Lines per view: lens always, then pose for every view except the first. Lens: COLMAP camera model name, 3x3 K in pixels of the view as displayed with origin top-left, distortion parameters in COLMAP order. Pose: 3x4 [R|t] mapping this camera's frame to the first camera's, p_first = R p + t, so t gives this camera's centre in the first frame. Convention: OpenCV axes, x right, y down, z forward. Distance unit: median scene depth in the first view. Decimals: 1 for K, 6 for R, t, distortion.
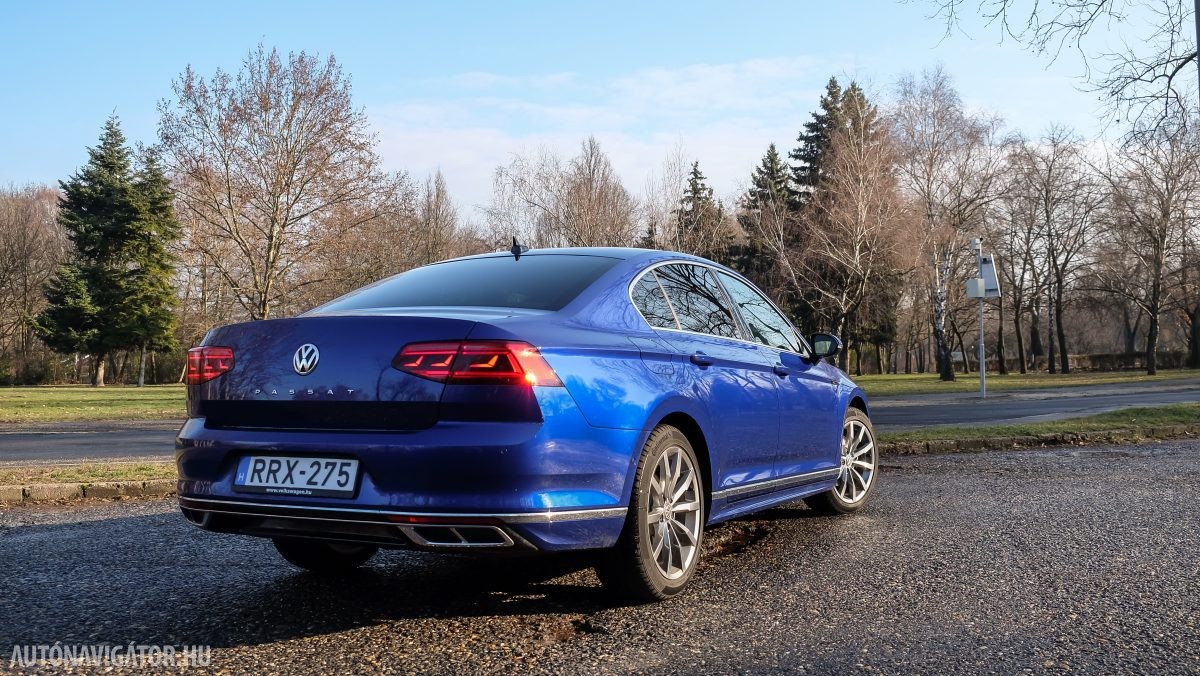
lens RADIAL K [[1086.3, 0, 610.5], [0, 1086.3, 336.5], [0, 0, 1]] dist [0.013567, 0.002552]
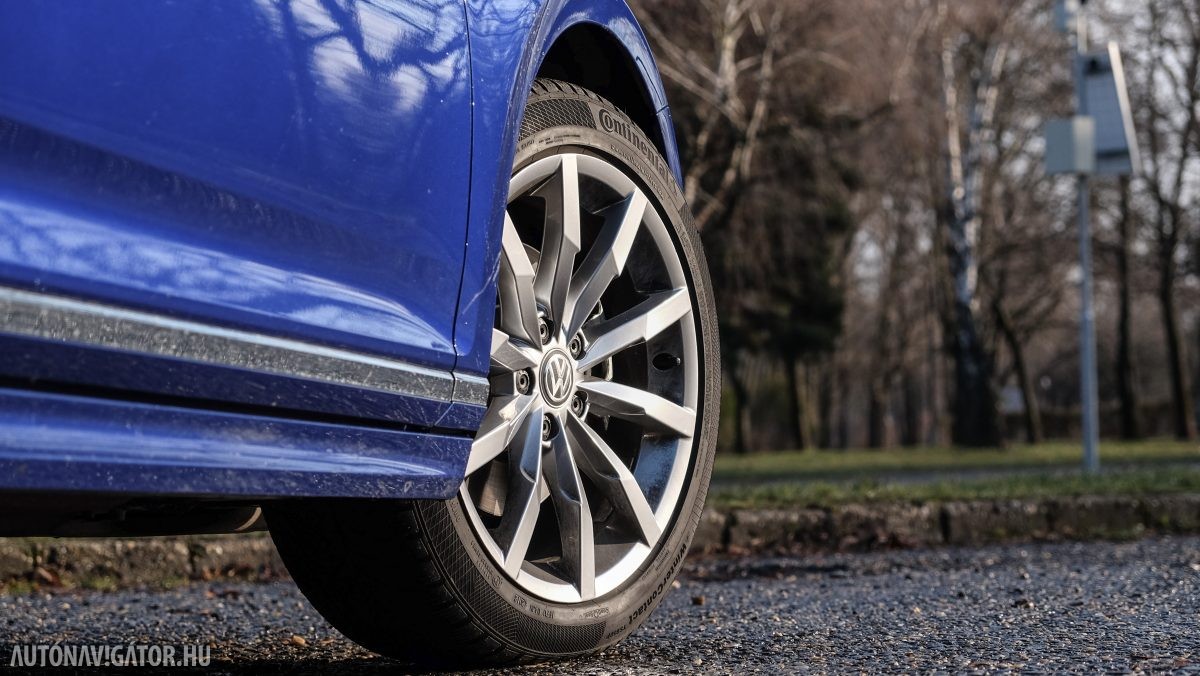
lens RADIAL K [[3010.5, 0, 600.1], [0, 3010.5, 337.9], [0, 0, 1]] dist [0.090373, 0.000000]
pose [[0.984559, -0.001001, 0.175053, 0.135247], [0.003299, 0.999912, -0.012842, 0.112690], [-0.175025, 0.013221, 0.984475, 0.490864]]
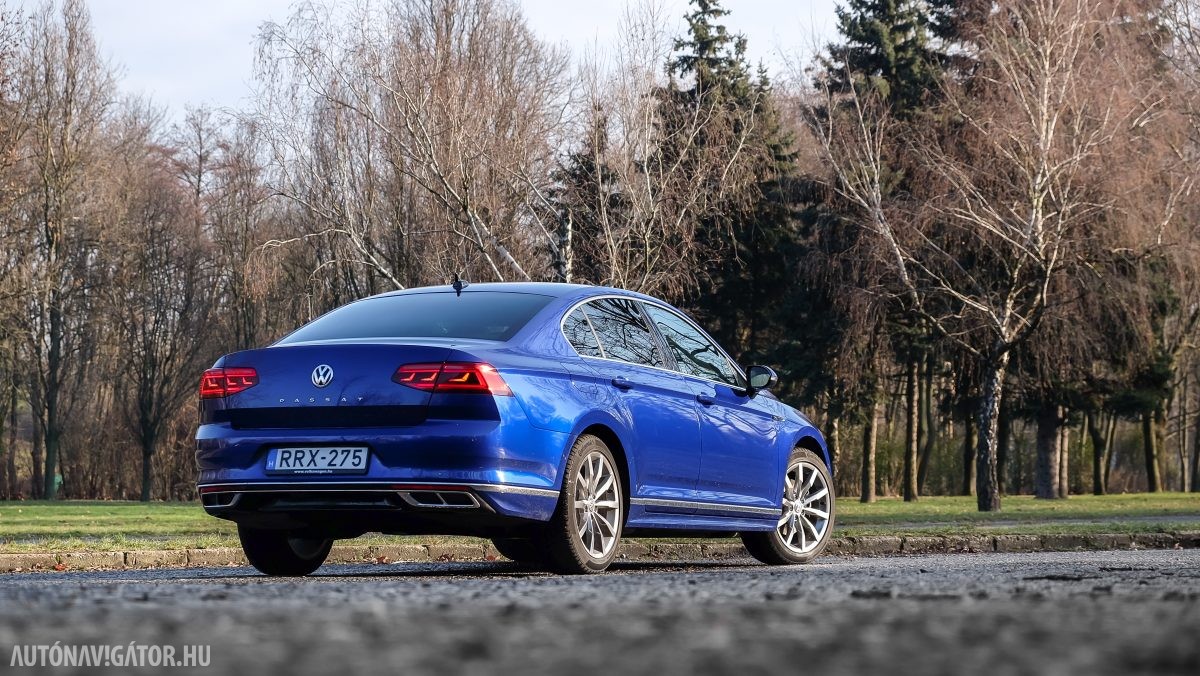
lens RADIAL K [[3010.5, 0, 606.5], [0, 3010.5, 336.6], [0, 0, 1]] dist [0.090373, 0.000000]
pose [[0.999147, 0.007713, 0.040579, -0.043112], [-0.006823, 0.999734, -0.022038, 0.028180], [-0.040738, 0.021742, 0.998933, -1.485861]]
